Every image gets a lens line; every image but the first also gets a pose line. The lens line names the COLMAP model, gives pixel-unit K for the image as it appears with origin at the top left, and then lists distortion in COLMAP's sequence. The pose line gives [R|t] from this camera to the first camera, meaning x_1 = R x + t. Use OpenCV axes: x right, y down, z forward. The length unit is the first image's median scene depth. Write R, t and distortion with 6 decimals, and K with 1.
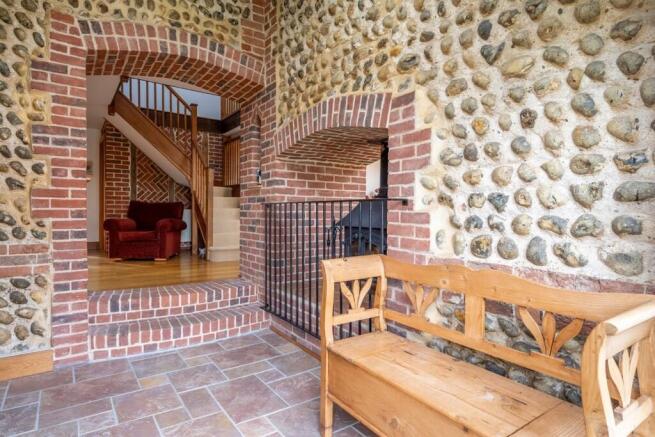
lens RADIAL K [[363.0, 0, 327.5], [0, 363.0, 218.5], [0, 0, 1]] dist [0.001840, -0.000050]
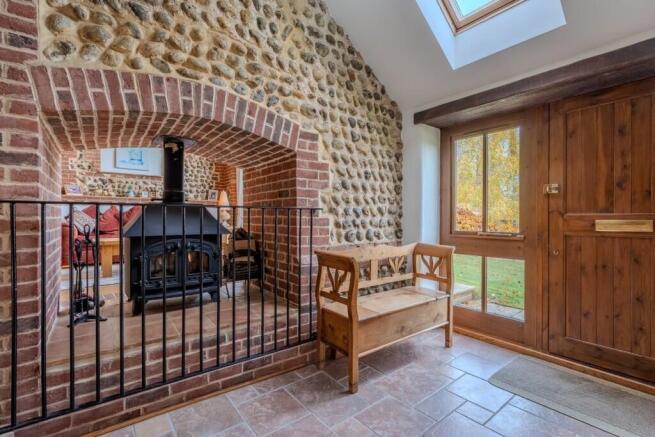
lens RADIAL K [[301.2, 0, 327.5], [0, 301.2, 218.5], [0, 0, 1]] dist [-0.000988, -0.000048]
pose [[-0.057855, -0.004451, 0.998315, -1.031457], [0.020002, 0.999784, 0.005617, -0.024051], [-0.998125, 0.020293, -0.057754, 1.112371]]
